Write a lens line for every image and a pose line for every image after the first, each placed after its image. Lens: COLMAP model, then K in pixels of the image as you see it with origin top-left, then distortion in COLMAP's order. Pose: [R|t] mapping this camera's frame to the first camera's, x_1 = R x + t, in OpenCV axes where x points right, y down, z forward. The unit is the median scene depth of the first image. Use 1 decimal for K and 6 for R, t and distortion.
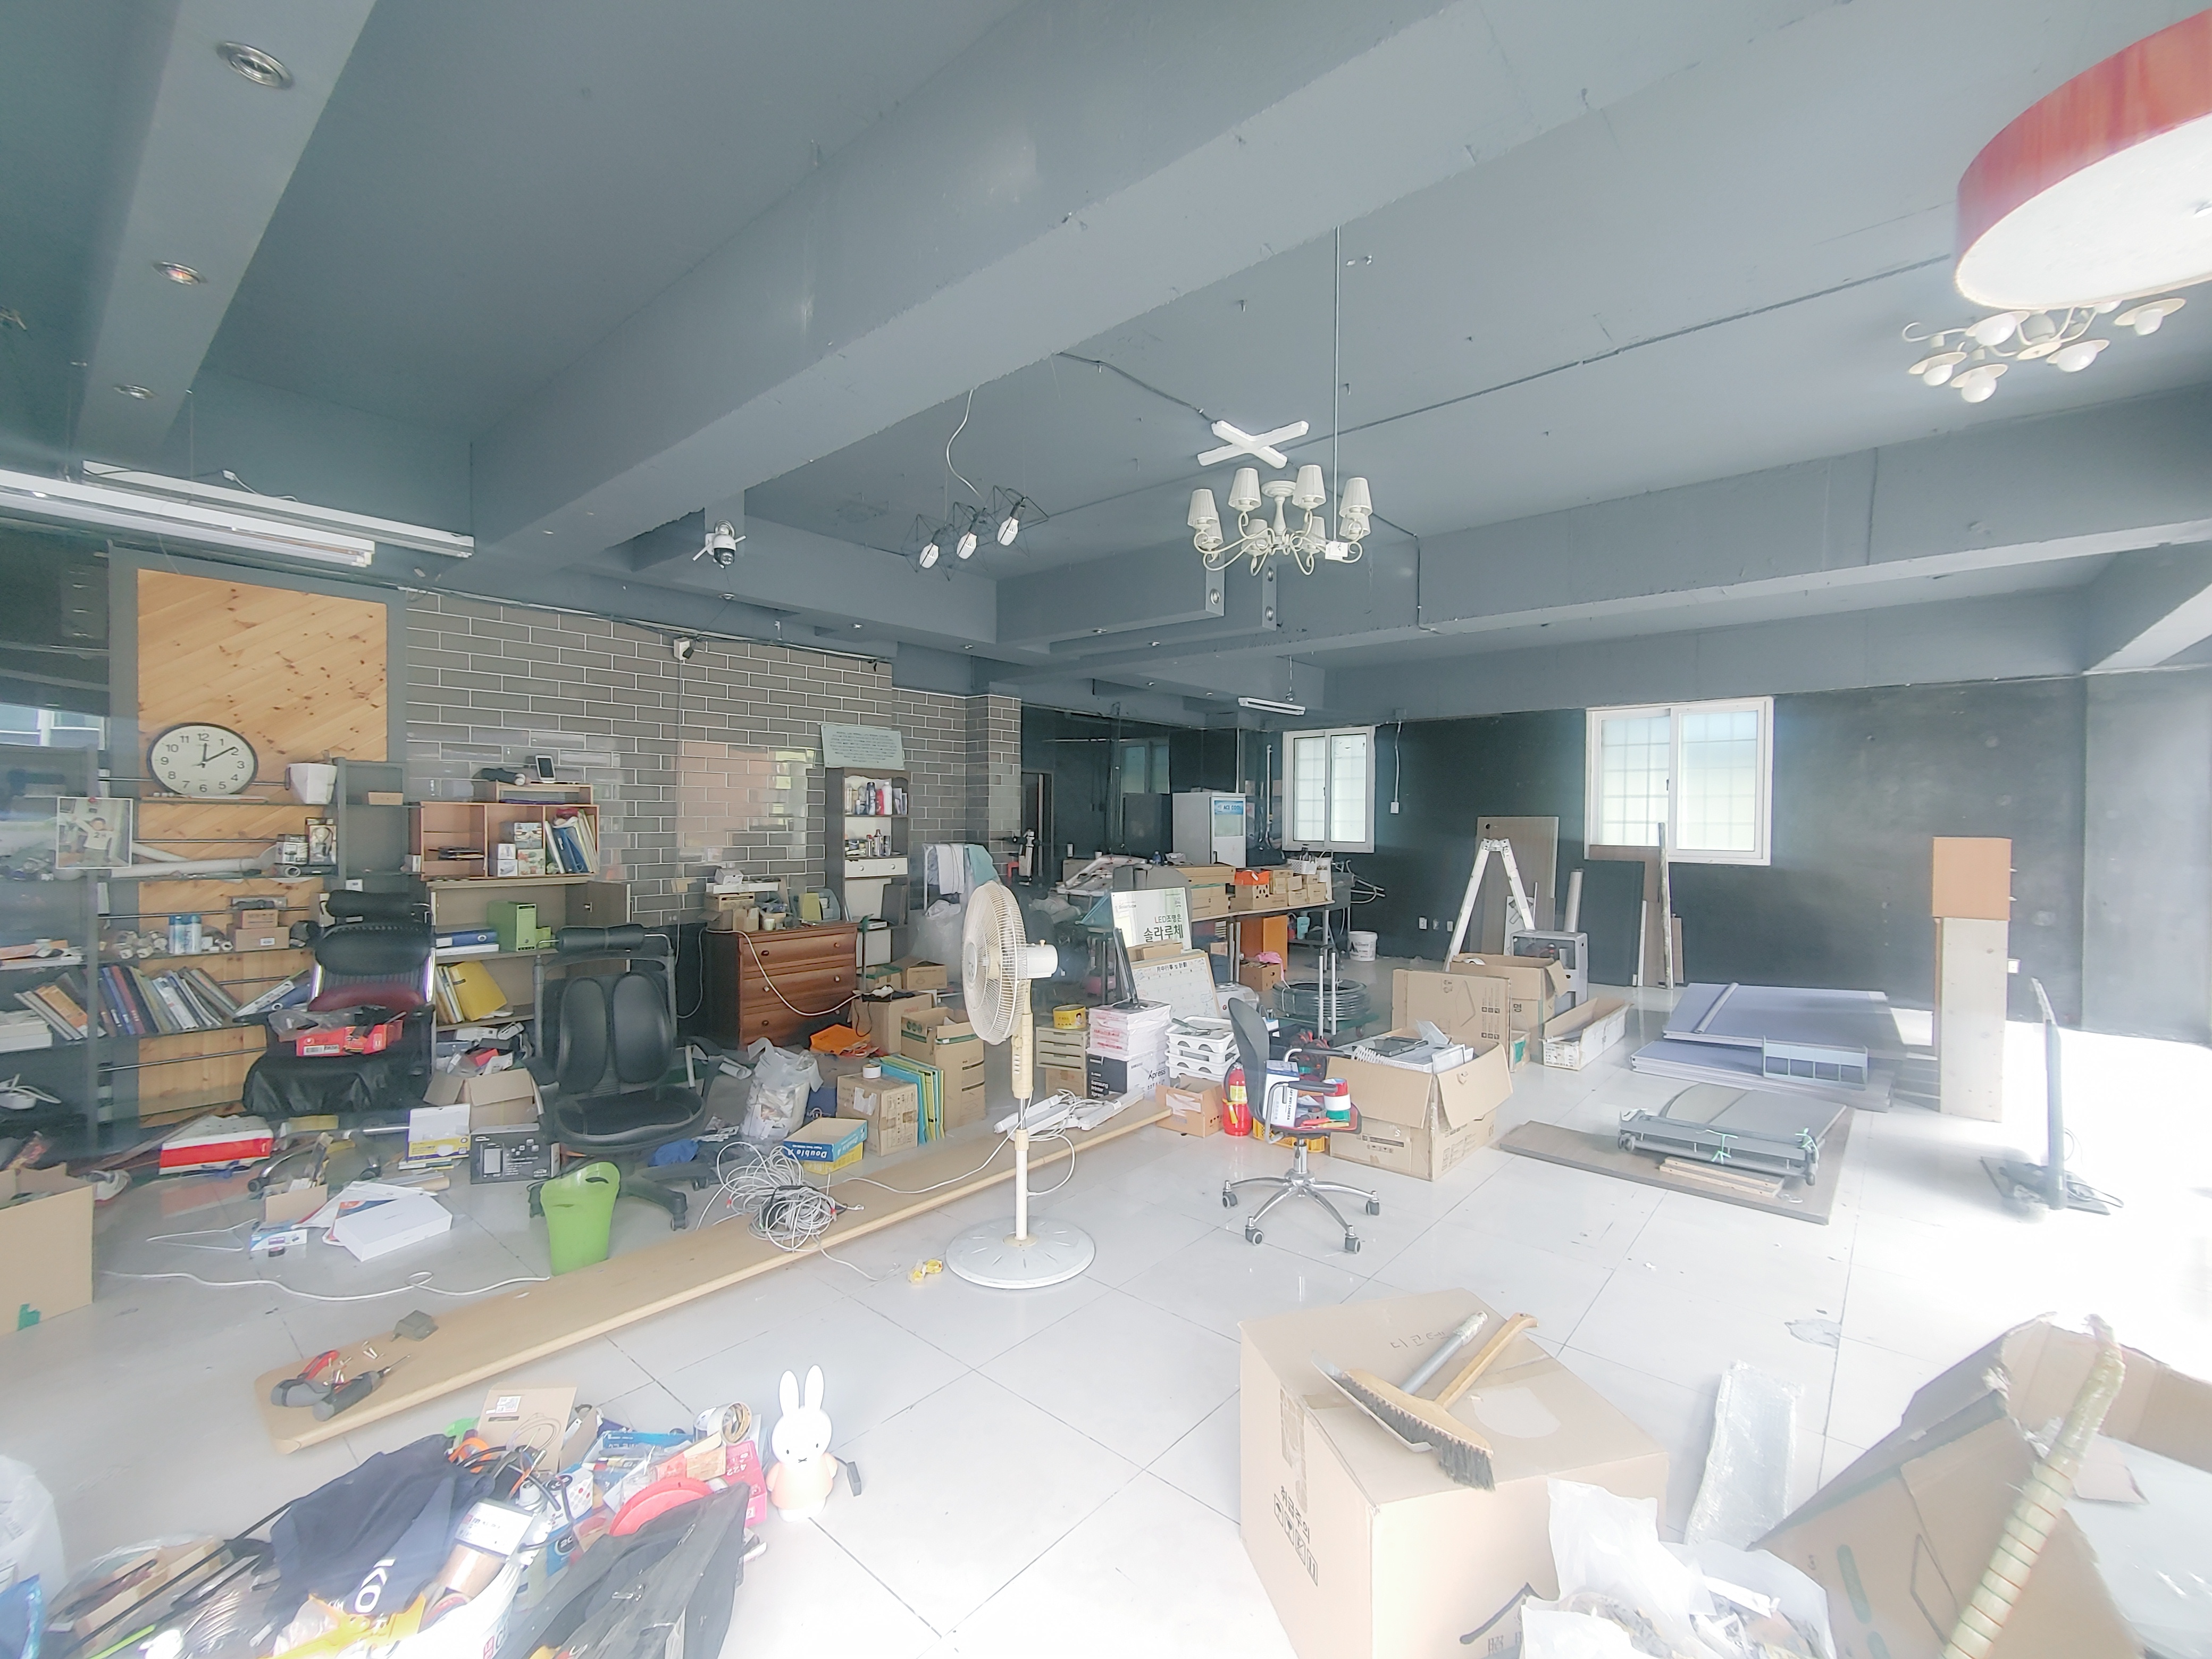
lens RADIAL K [[943.3, 0, 1109.1], [0, 943.3, 832.6], [0, 0, 1]] dist [-0.000046, 0.000491]
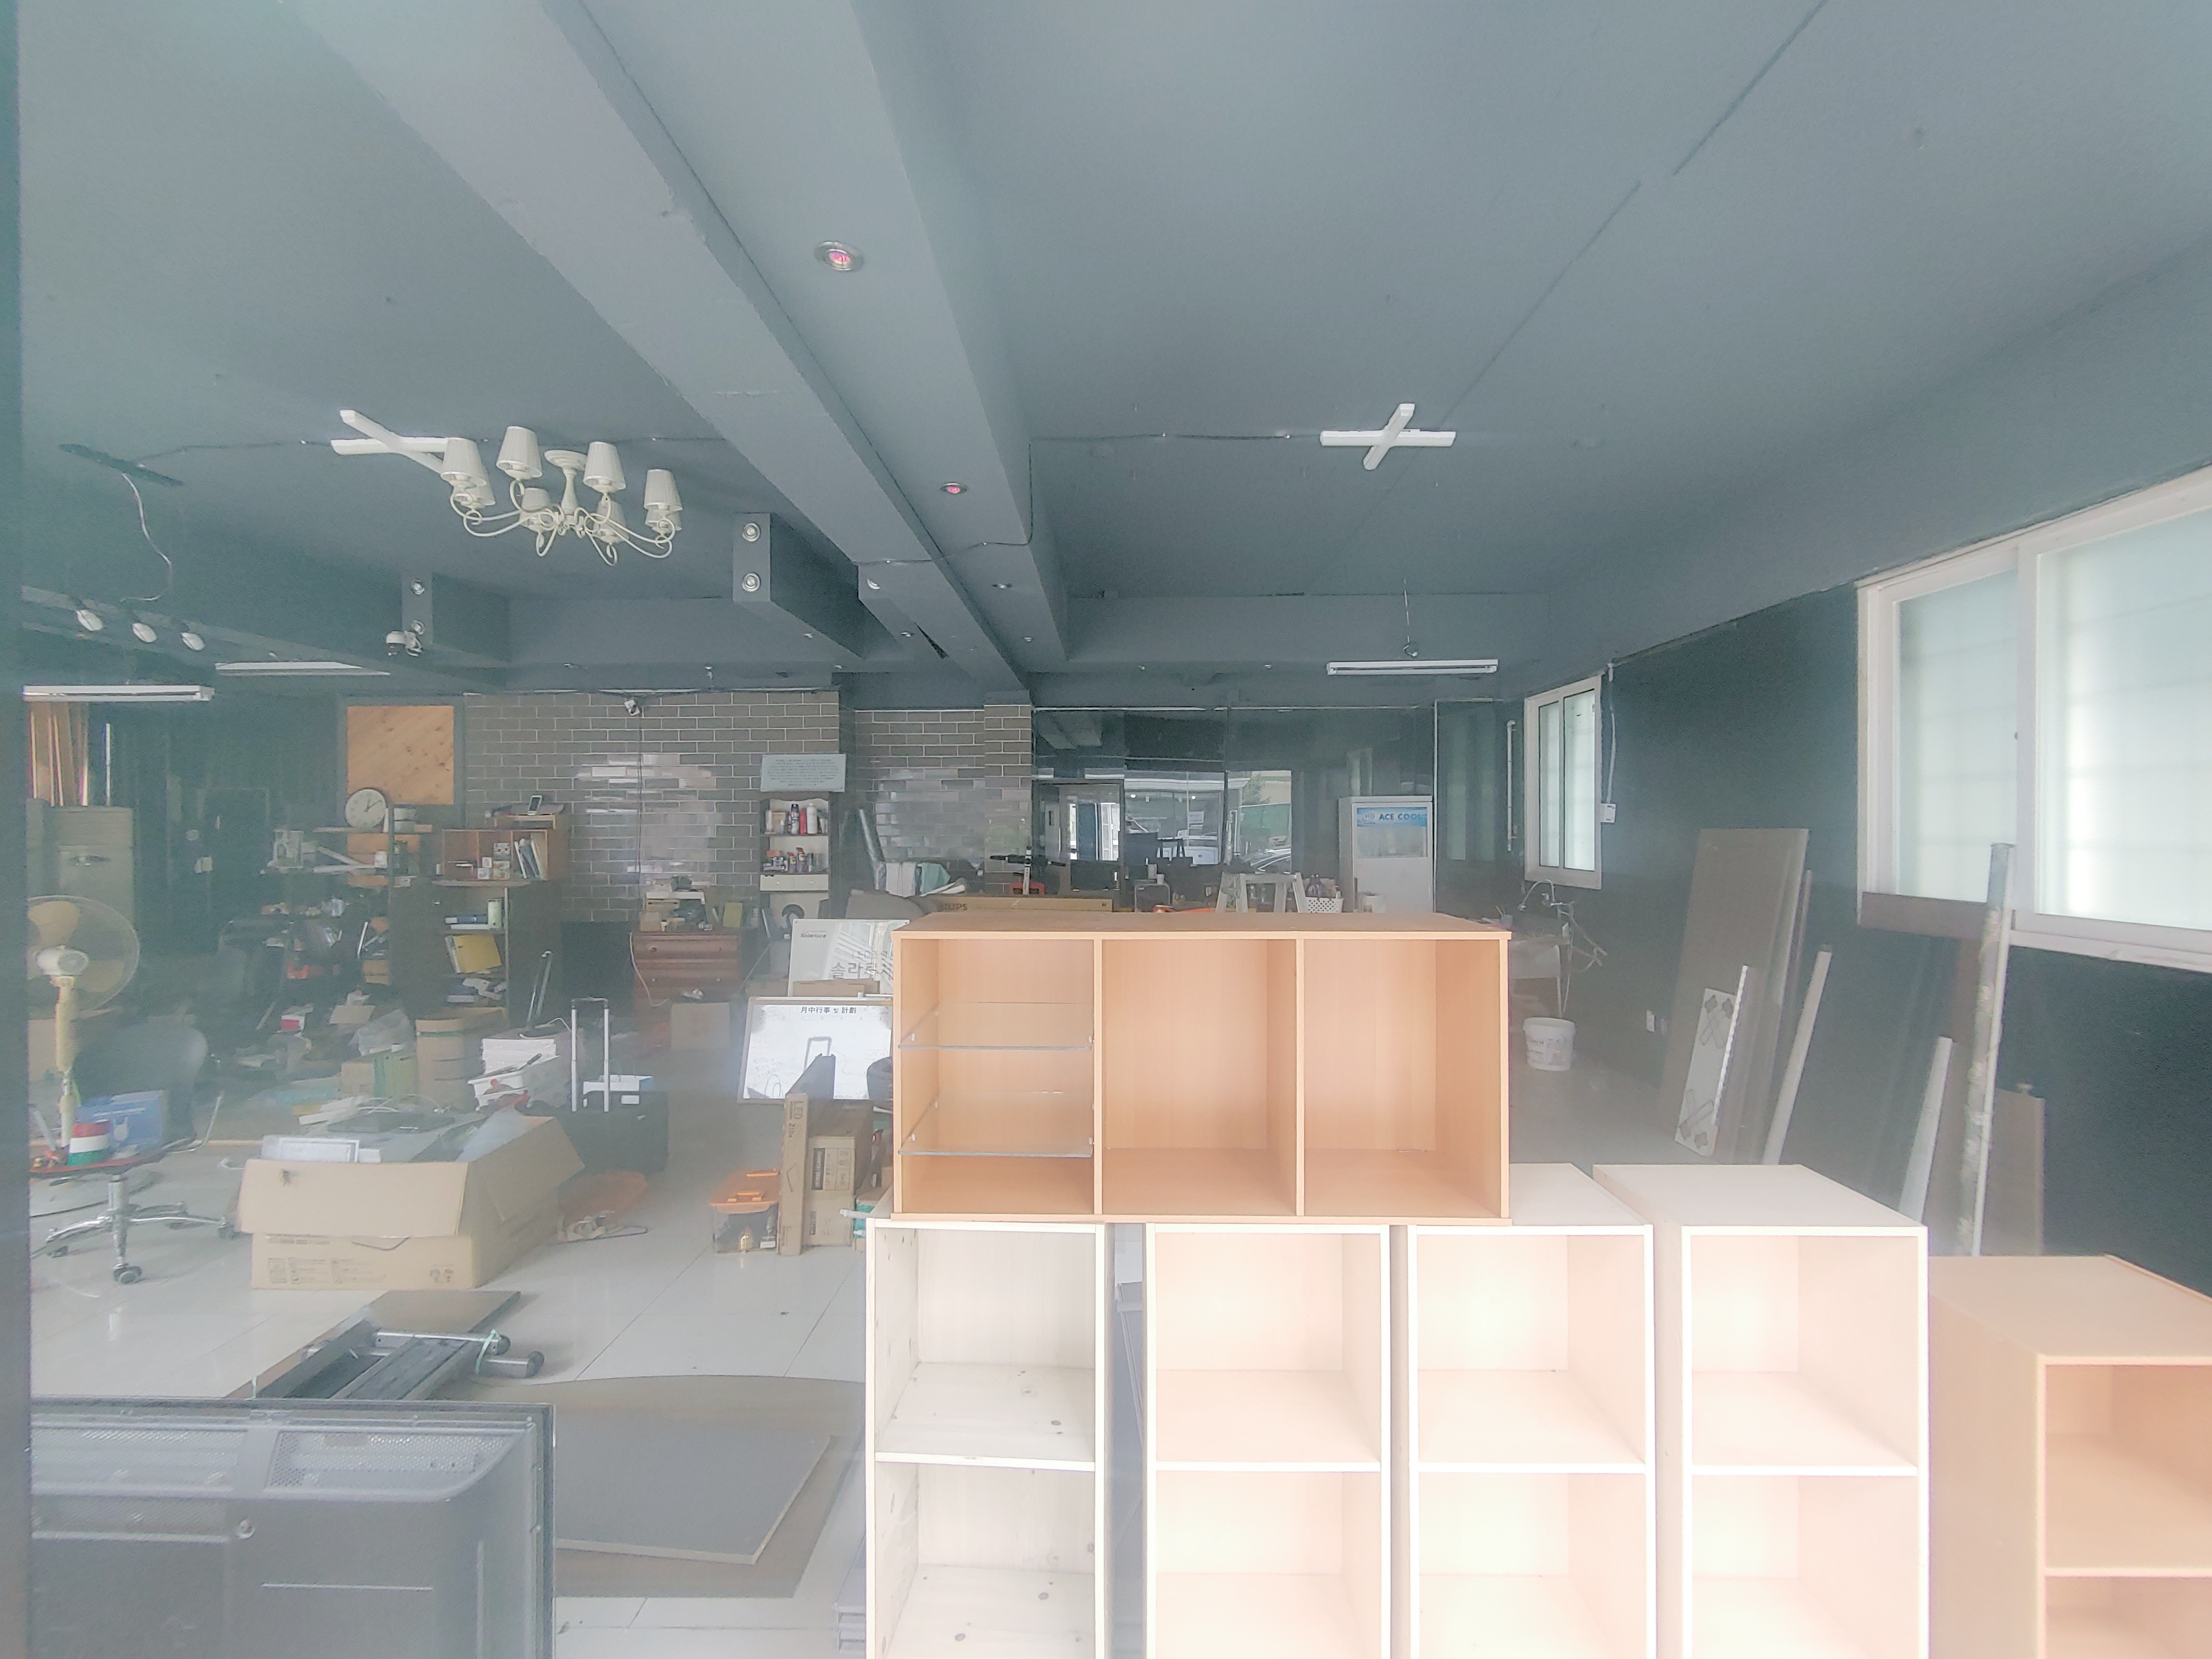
lens RADIAL K [[943.3, 0, 1106.9], [0, 943.3, 829.0], [0, 0, 1]] dist [-0.000046, 0.000491]
pose [[0.637606, -0.007077, -0.770330, 0.811305], [-0.003427, 0.999922, -0.012023, -0.012719], [0.770355, 0.010306, 0.637532, 0.582585]]
